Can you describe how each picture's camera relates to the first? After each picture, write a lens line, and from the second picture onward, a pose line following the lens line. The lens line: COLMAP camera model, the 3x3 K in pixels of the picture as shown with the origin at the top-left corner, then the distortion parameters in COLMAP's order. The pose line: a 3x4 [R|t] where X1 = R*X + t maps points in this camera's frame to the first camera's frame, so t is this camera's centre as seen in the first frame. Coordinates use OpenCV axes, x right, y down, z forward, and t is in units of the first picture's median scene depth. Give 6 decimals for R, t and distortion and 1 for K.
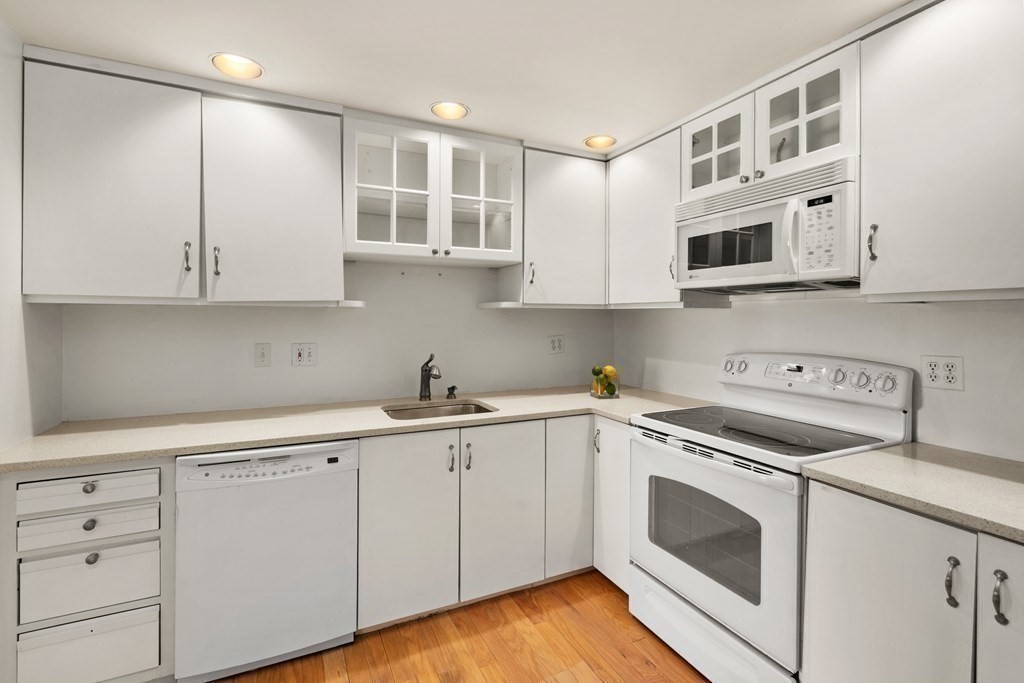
lens RADIAL K [[470.6, 0, 495.4], [0, 470.6, 314.3], [0, 0, 1]] dist [0.000992, 0.001596]
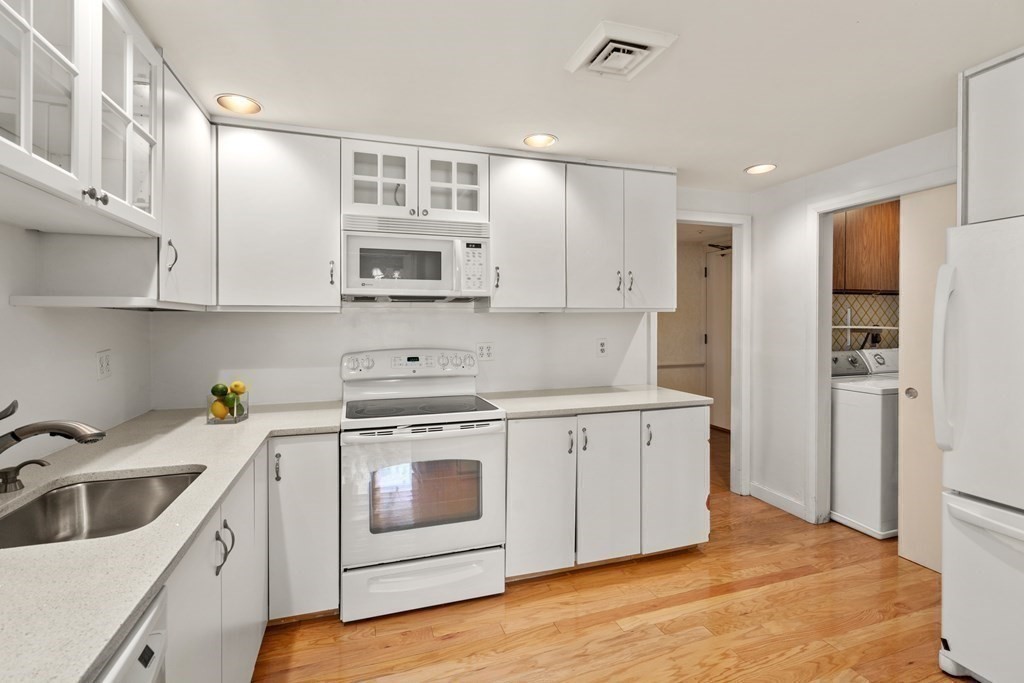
lens RADIAL K [[470.6, 0, 504.4], [0, 470.6, 325.2], [0, 0, 1]] dist [0.000992, 0.001596]
pose [[0.120125, -0.006295, 0.992739, -0.740841], [-0.000712, 0.999979, 0.006427, 0.009763], [-0.992758, -0.001479, 0.120118, 0.636917]]
